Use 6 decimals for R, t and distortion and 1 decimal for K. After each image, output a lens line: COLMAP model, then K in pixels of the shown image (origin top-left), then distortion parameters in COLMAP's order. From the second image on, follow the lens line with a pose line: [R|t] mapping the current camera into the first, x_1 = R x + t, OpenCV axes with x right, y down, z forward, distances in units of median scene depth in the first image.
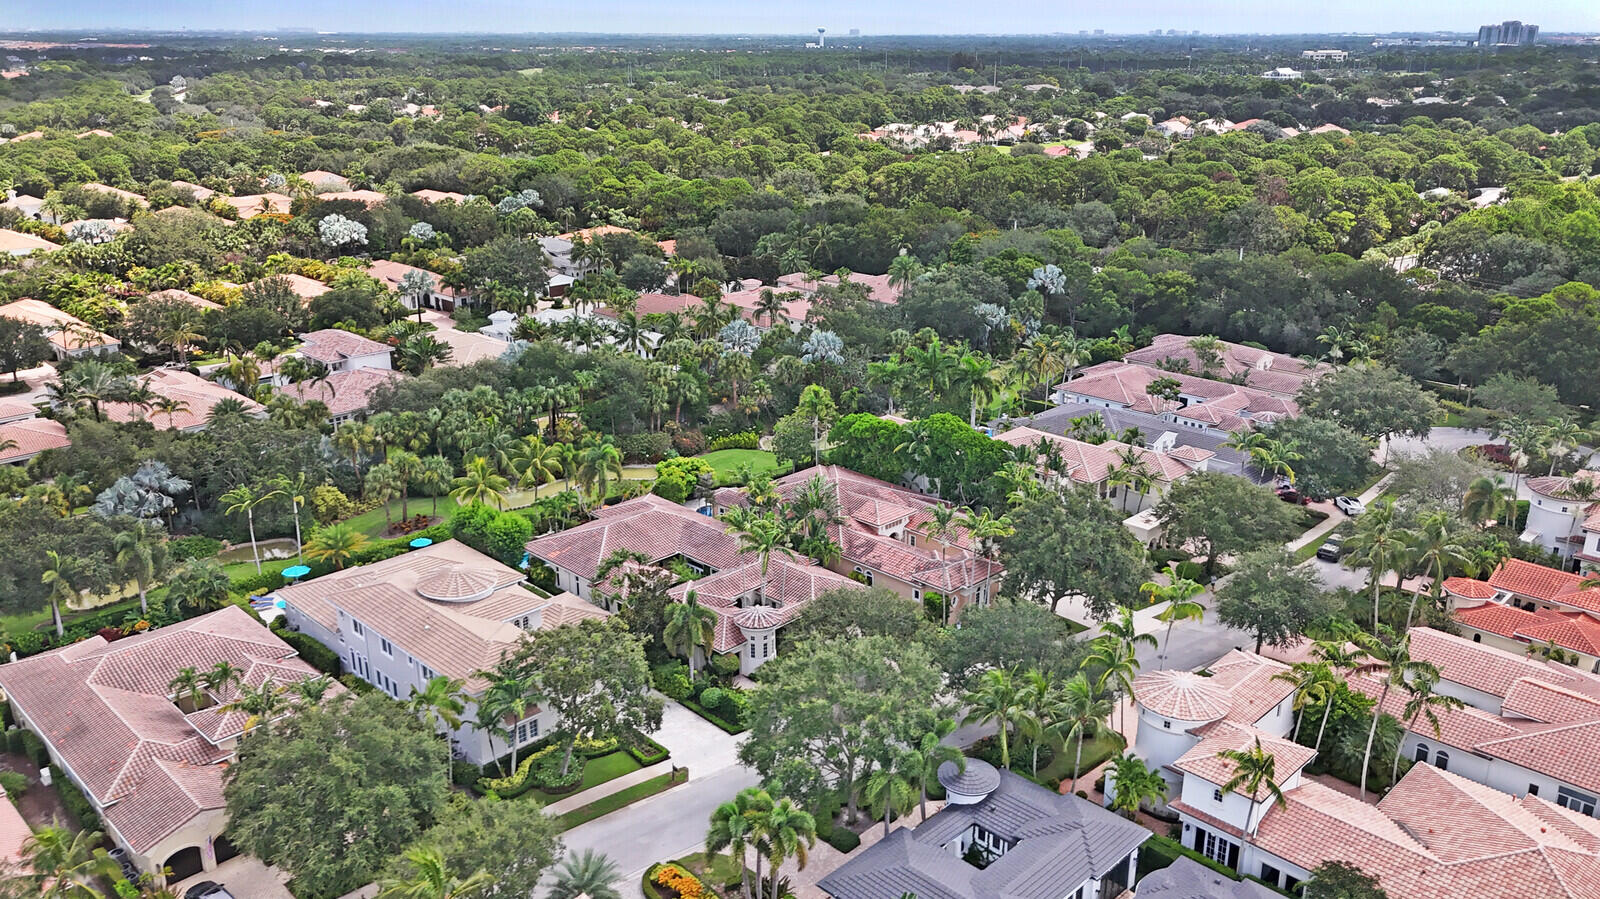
lens RADIAL K [[1202.8, 0, 800.0], [0, 1202.8, 449.5], [0, 0, 1]] dist [0.042821, -0.068300]
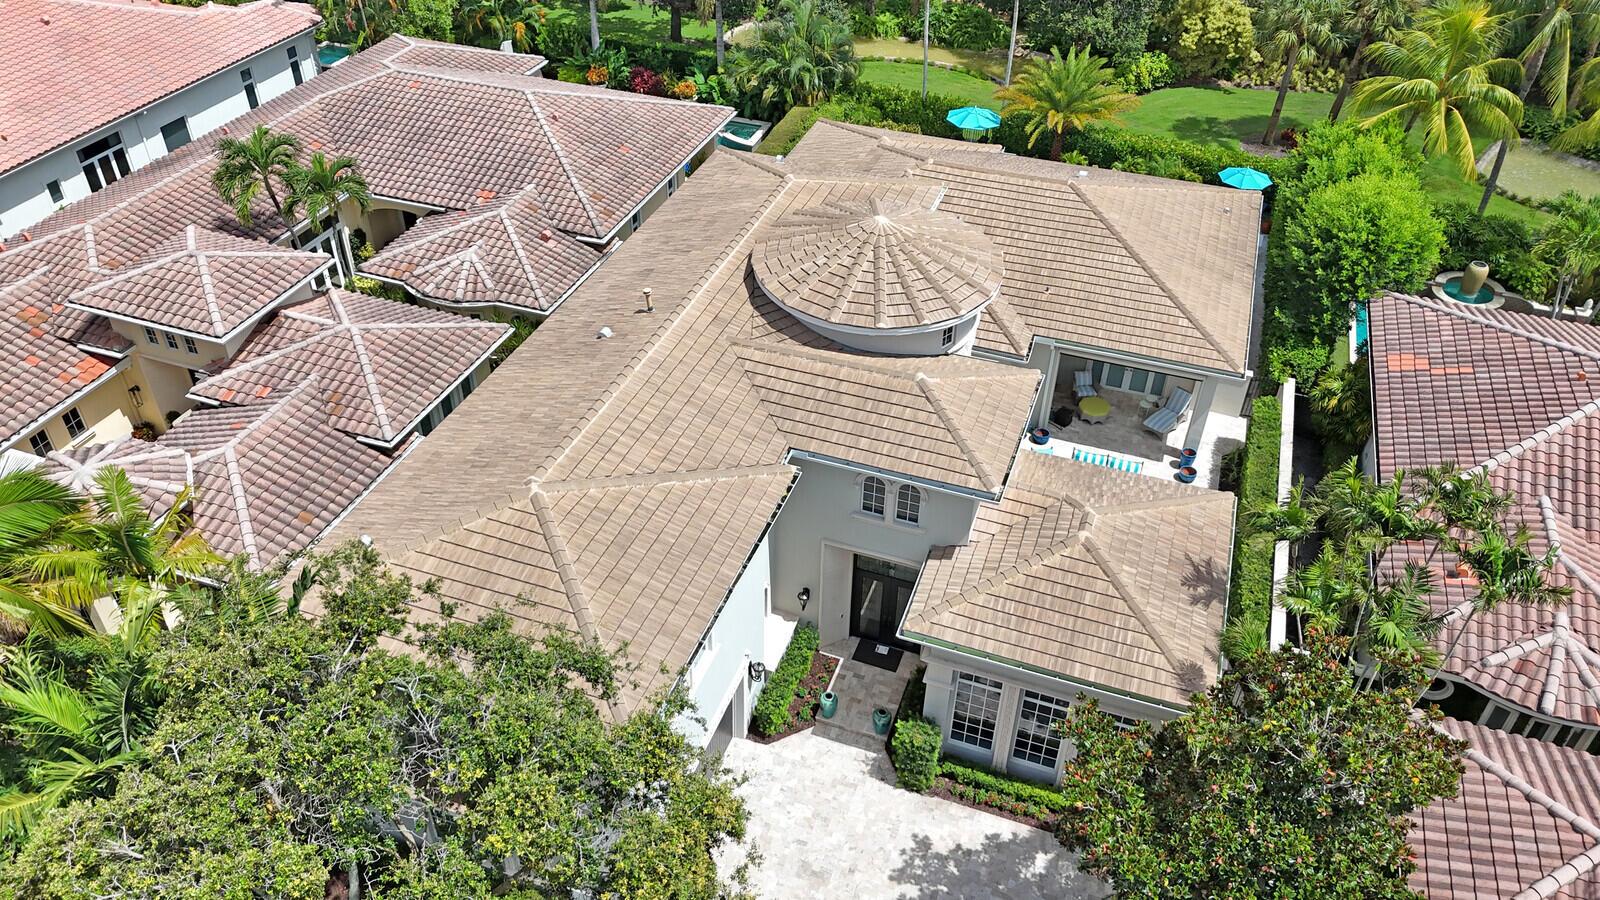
lens RADIAL K [[1176.3, 0, 802.7], [0, 1176.3, 449.2], [0, 0, 1]] dist [0.064674, -0.055683]
pose [[0.426521, 0.560023, -0.710249, -0.035969], [-0.309597, 0.828220, 0.467121, 0.010061], [0.849841, 0.020654, 0.526635, 0.552891]]
